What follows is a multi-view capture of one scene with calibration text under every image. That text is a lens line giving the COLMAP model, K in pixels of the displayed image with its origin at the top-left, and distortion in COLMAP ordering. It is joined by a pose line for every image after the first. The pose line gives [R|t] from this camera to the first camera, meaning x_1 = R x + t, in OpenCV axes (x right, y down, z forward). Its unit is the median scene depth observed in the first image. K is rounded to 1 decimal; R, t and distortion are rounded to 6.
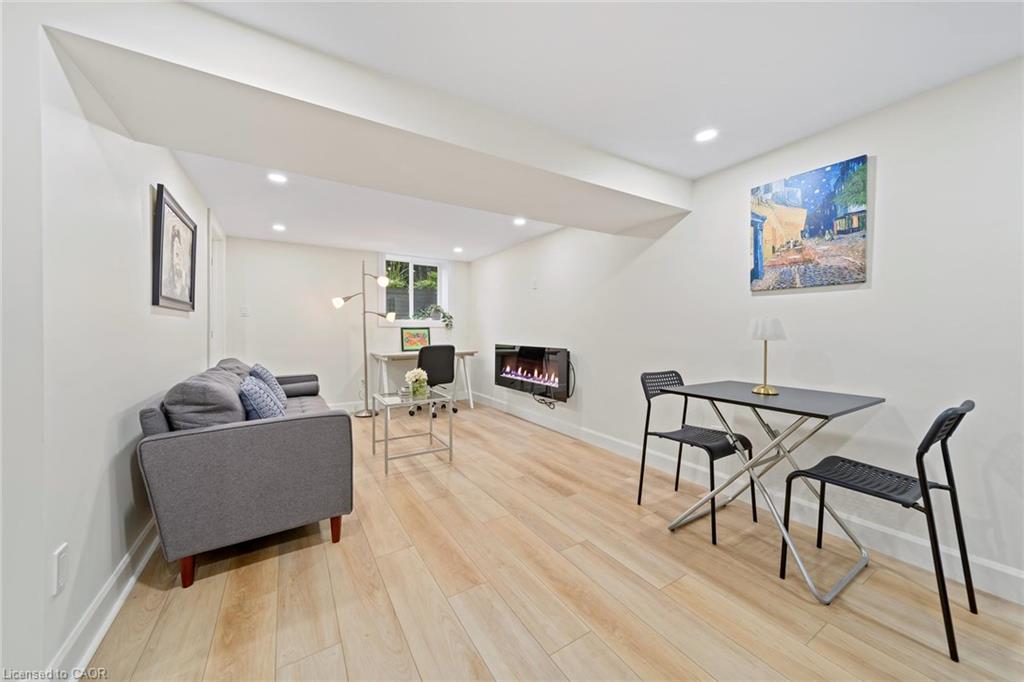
lens RADIAL K [[367.3, 0, 517.8], [0, 367.3, 331.7], [0, 0, 1]] dist [0.003465, -0.000109]
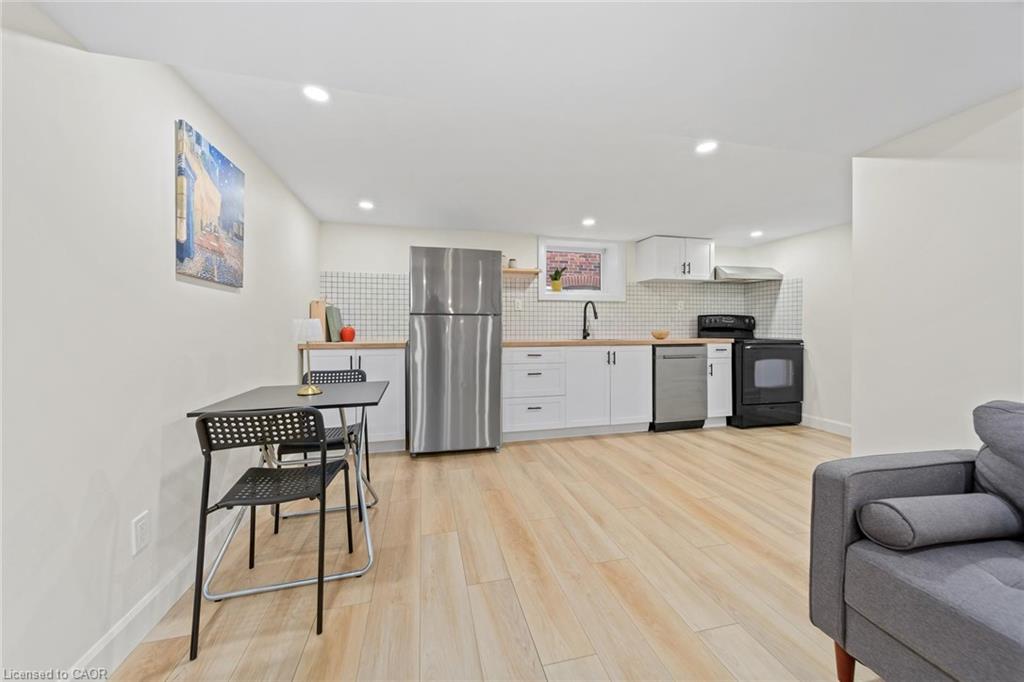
lens RADIAL K [[367.3, 0, 512.4], [0, 367.3, 329.8], [0, 0, 1]] dist [0.003465, -0.000109]
pose [[-0.947212, 0.000005, 0.320608, -0.137608], [0.003118, 0.999953, 0.009197, -0.011689], [-0.320593, 0.009712, -0.947167, 1.385832]]
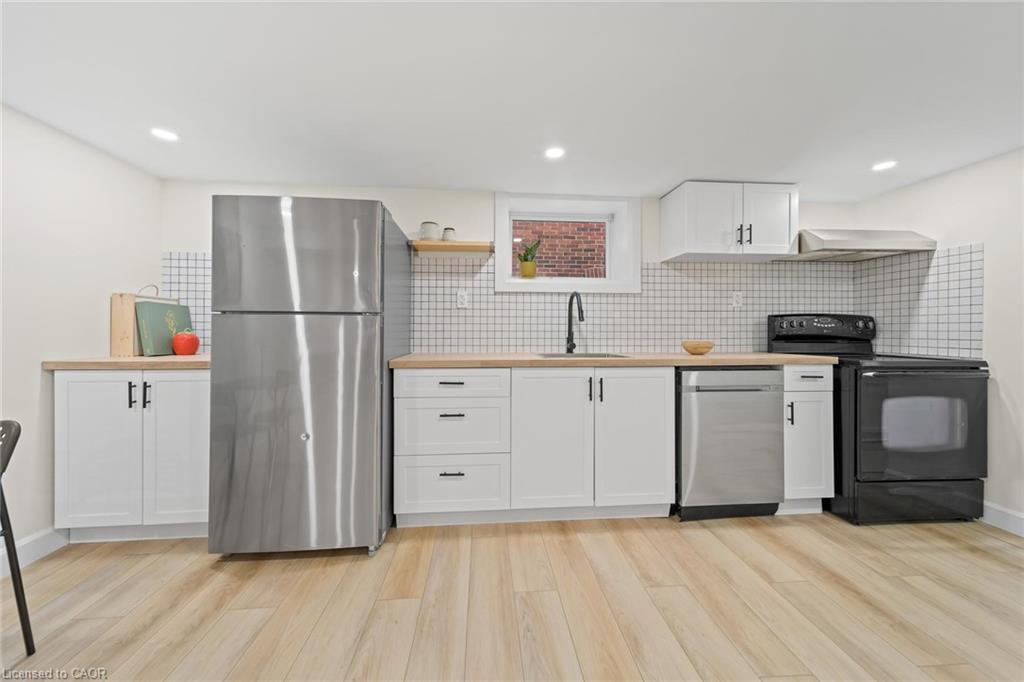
lens RADIAL K [[367.3, 0, 509.6], [0, 367.3, 330.6], [0, 0, 1]] dist [0.003465, -0.000109]
pose [[-0.882421, -0.002228, 0.470455, -0.270267], [-0.000042, 0.999989, 0.004658, -0.023028], [-0.470461, 0.004090, -0.882412, 0.647318]]
